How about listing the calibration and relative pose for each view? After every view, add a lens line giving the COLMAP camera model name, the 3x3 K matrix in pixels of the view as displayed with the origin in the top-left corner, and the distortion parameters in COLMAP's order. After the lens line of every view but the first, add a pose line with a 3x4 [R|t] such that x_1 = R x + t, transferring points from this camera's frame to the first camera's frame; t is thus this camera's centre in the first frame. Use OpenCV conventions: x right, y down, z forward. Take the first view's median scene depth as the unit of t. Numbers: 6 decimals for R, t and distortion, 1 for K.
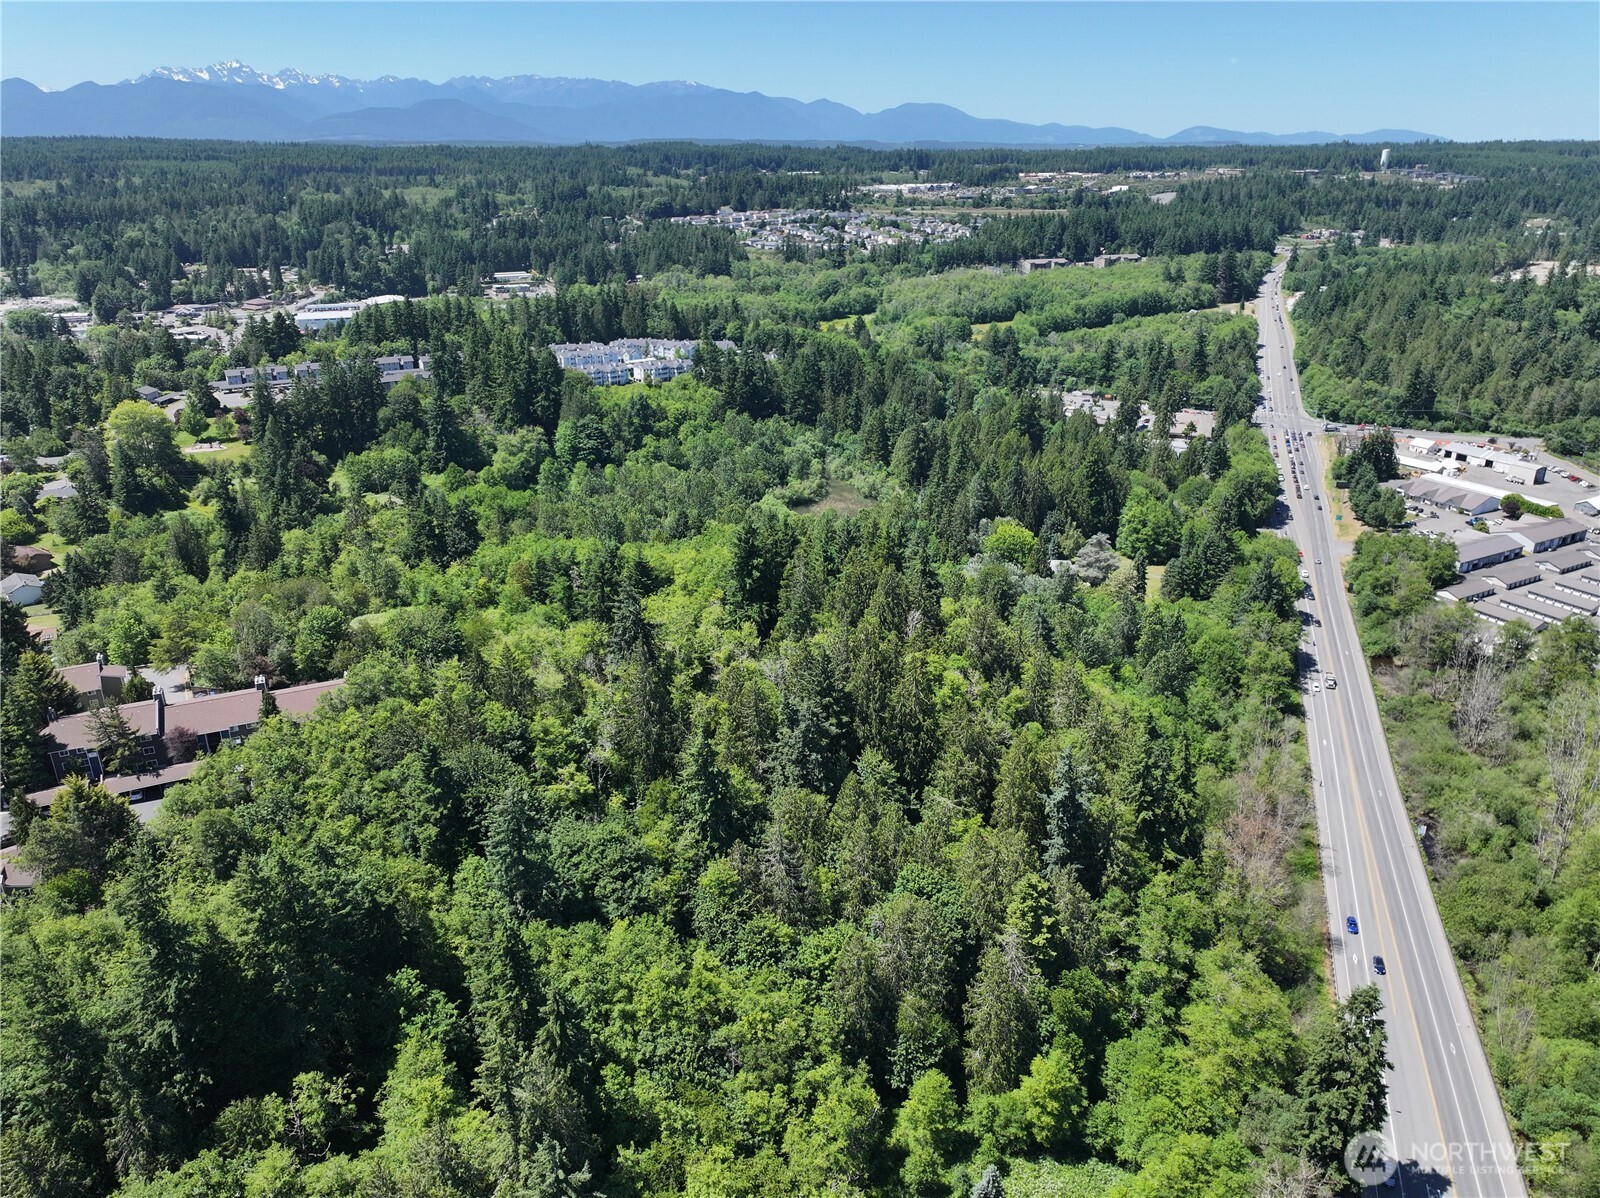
lens RADIAL K [[1125.0, 0, 802.4], [0, 1125.0, 600.8], [0, 0, 1]] dist [-0.004647, 0.020610]
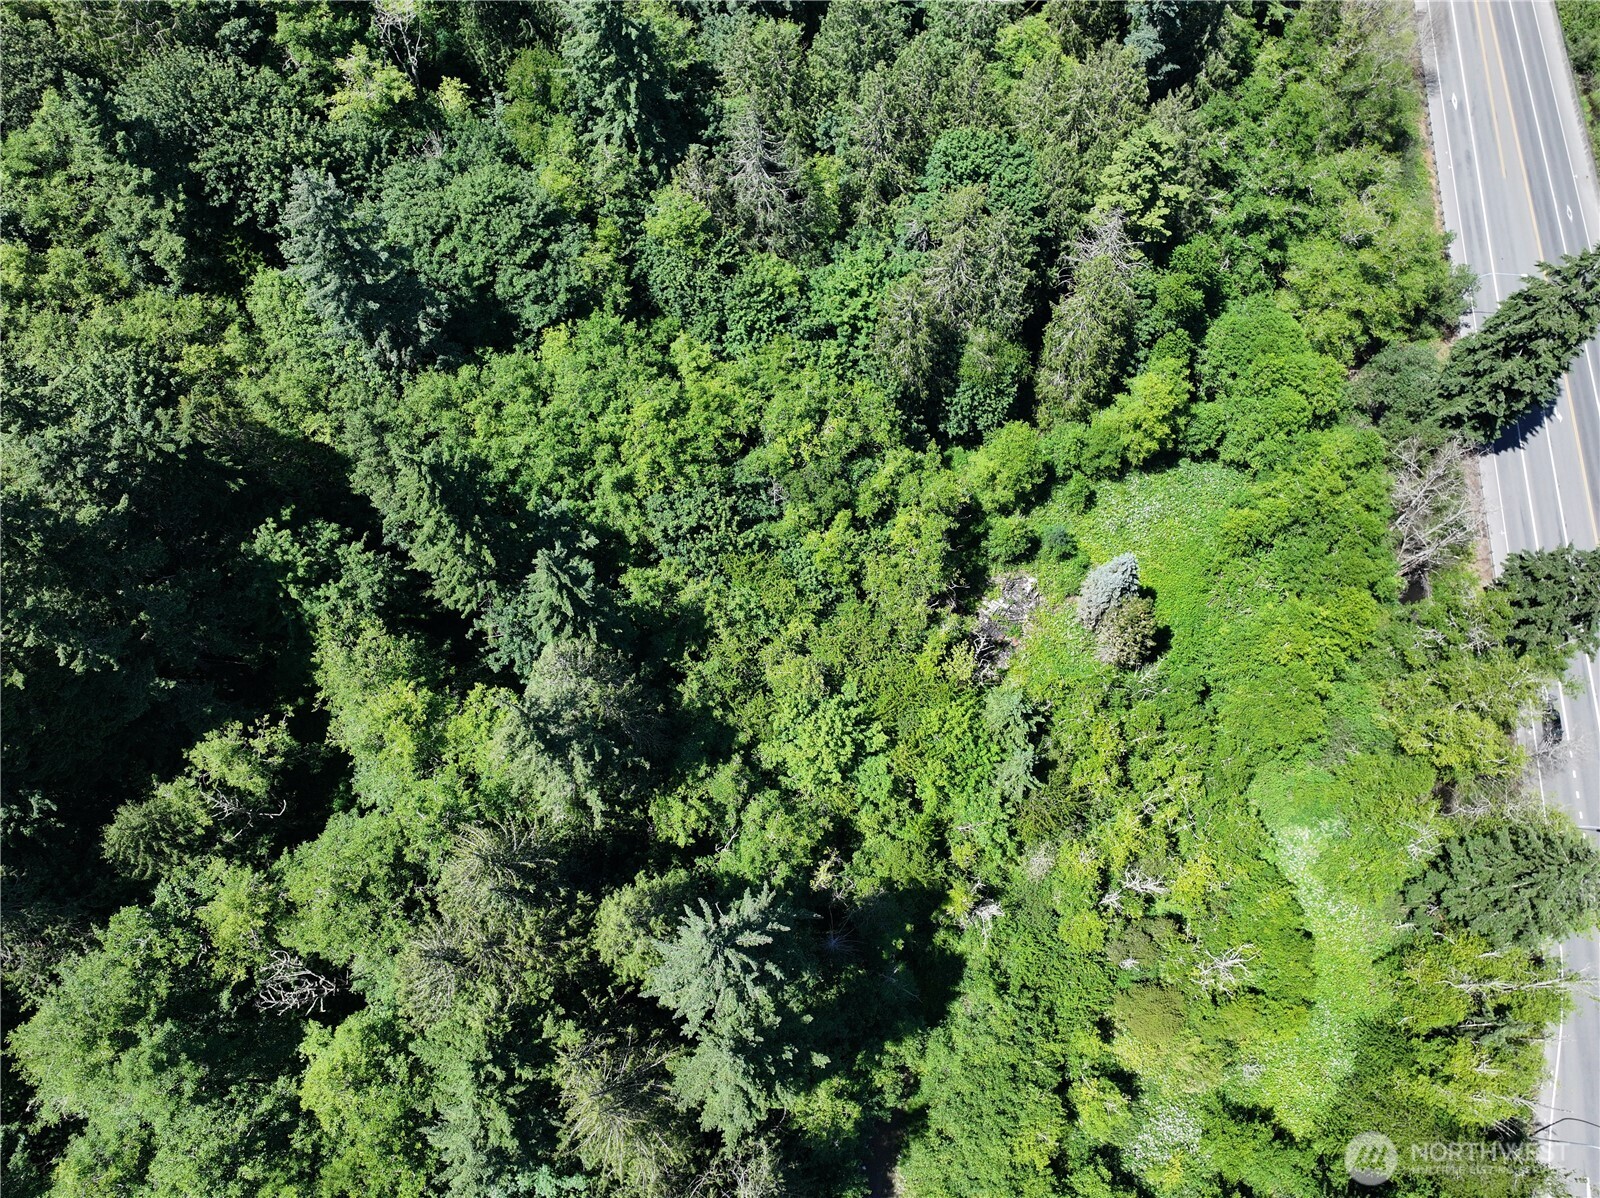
lens RADIAL K [[1125.0, 0, 802.4], [0, 1125.0, 600.8], [0, 0, 1]] dist [-0.004647, 0.020610]
pose [[0.969982, -0.222710, 0.097648, -0.069618], [0.085439, 0.688065, 0.720602, -0.031908], [-0.227674, -0.690628, 0.686439, 0.245964]]
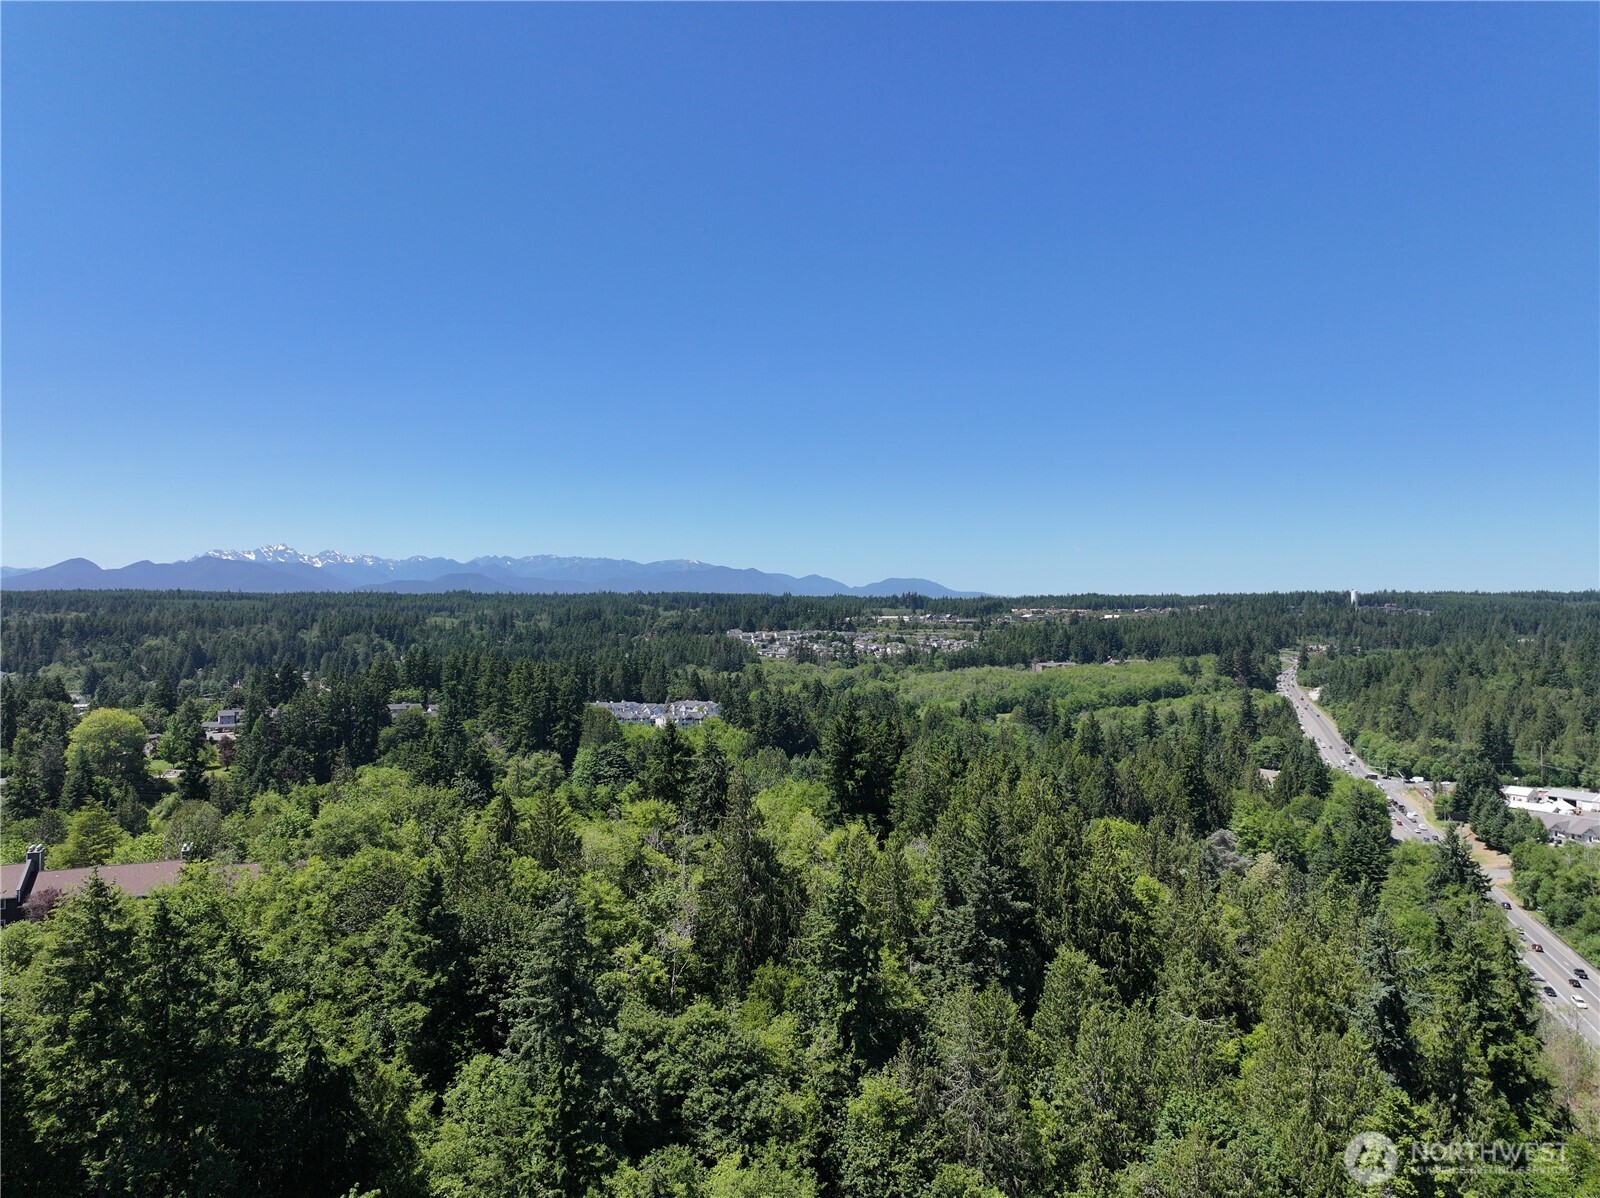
lens RADIAL K [[1125.0, 0, 802.4], [0, 1125.0, 600.8], [0, 0, 1]] dist [-0.004647, 0.020610]
pose [[0.999973, 0.000895, 0.007286, -0.073123], [0.001998, 0.921846, -0.387551, 0.140534], [-0.007063, 0.387555, 0.921820, 0.202373]]
